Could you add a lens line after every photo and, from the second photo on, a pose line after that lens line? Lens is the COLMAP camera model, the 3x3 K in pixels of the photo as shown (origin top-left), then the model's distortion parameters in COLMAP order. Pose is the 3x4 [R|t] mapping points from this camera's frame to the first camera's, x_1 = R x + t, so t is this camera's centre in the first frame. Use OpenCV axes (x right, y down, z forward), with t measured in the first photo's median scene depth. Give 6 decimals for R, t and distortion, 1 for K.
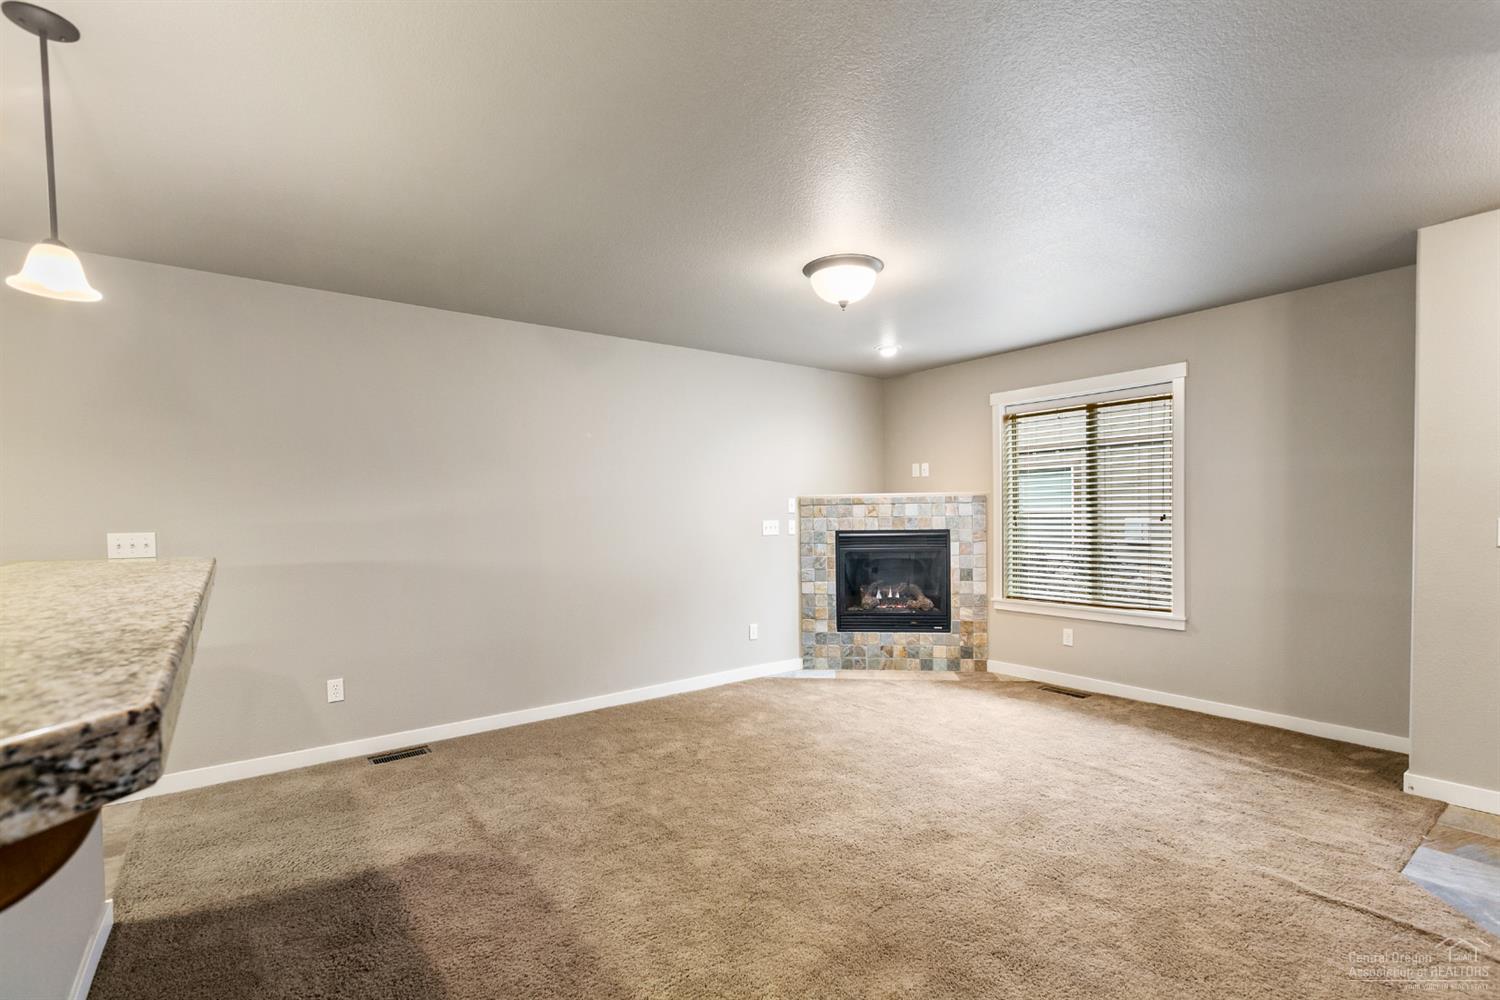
lens RADIAL K [[667.9, 0, 734.8], [0, 667.9, 524.2], [0, 0, 1]] dist [-0.001603, -0.000630]
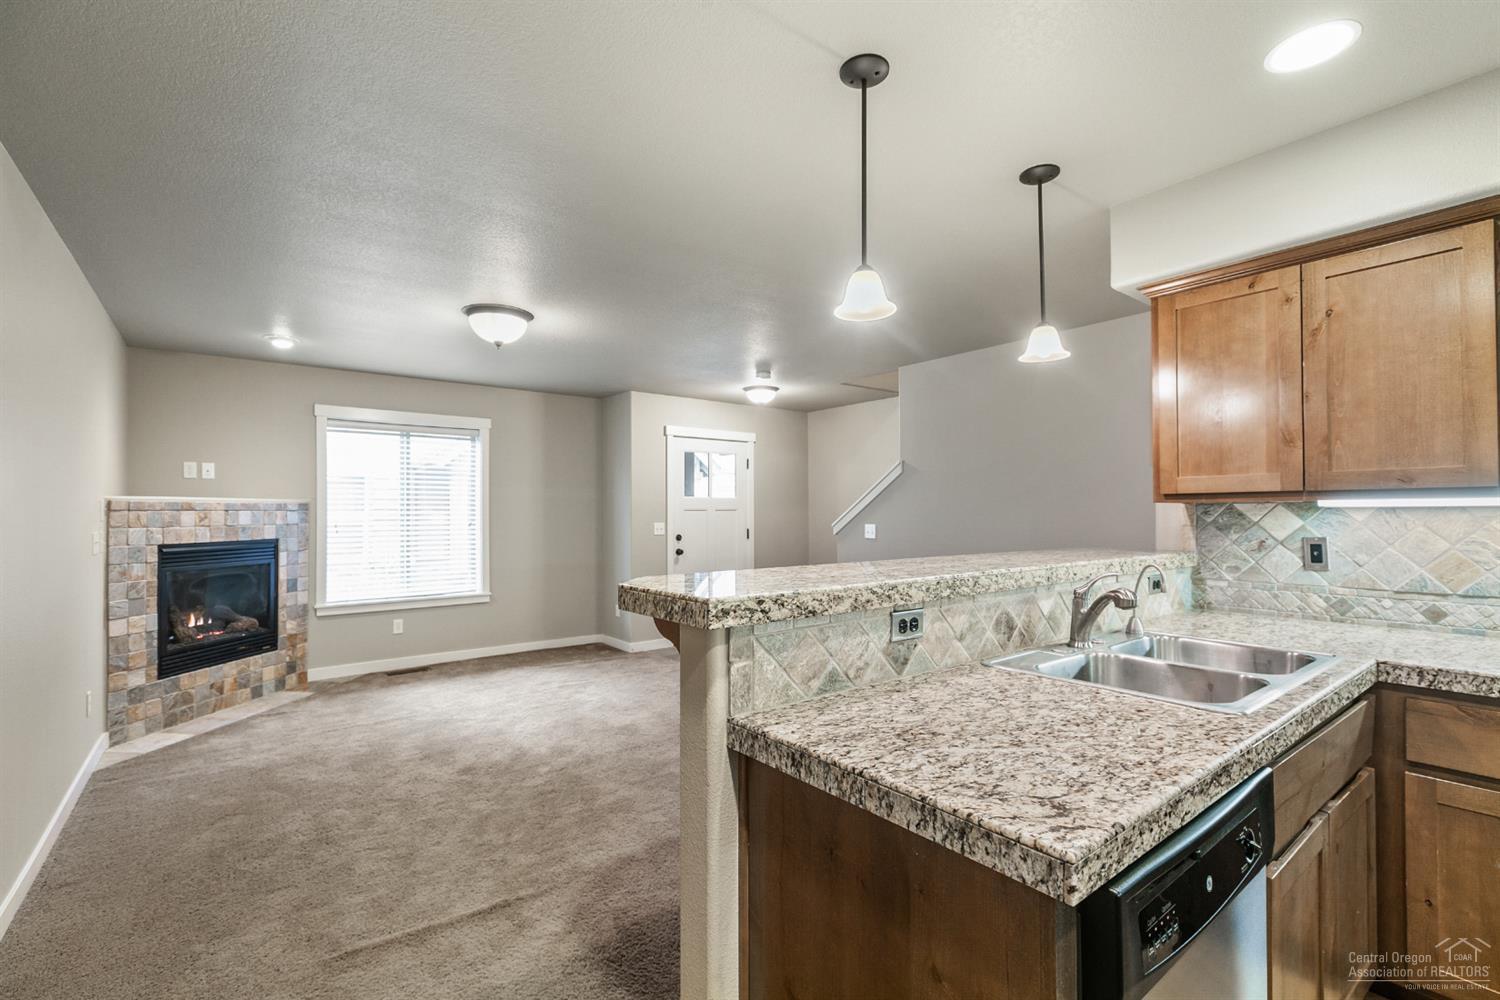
lens RADIAL K [[667.9, 0, 747.1], [0, 667.9, 506.4], [0, 0, 1]] dist [-0.001603, -0.000630]
pose [[-0.026183, 0.024451, 0.999358, -0.628262], [0.018374, 0.999544, -0.023974, -0.003224], [-0.999488, 0.017734, -0.026621, 0.367347]]
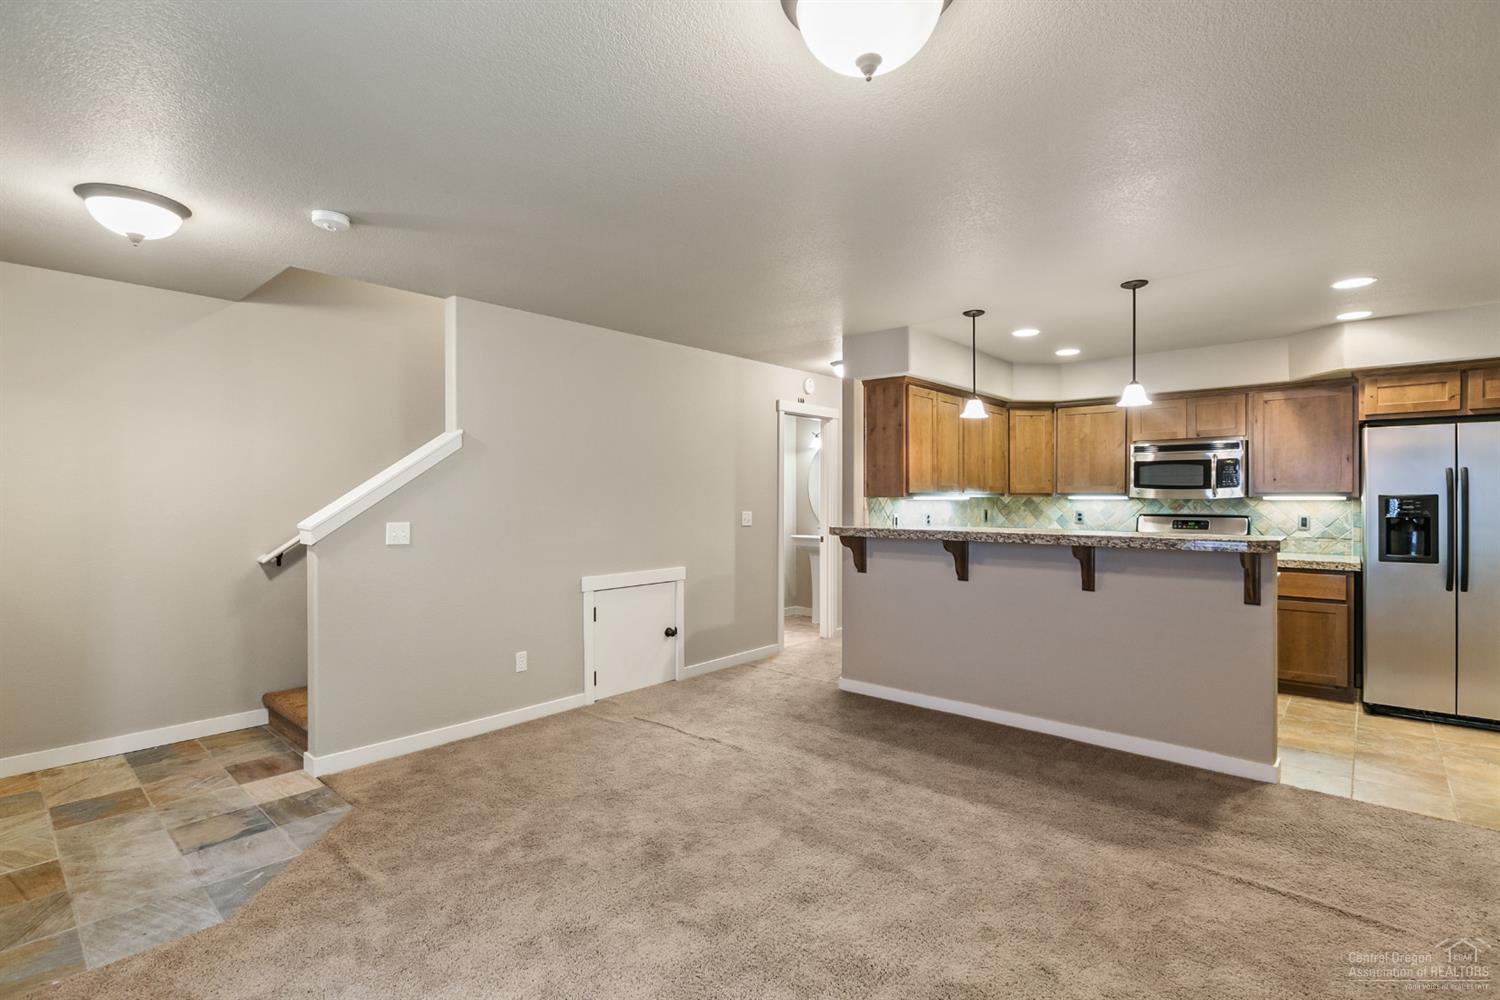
lens RADIAL K [[709.8, 0, 742.6], [0, 709.8, 497.9], [0, 0, 1]] dist [0.004568, -0.003798]
pose [[-0.975969, 0.014394, -0.217432, 0.217630], [0.010210, 0.999741, 0.020356, -0.030918], [0.217669, 0.017647, -0.975863, 0.897436]]
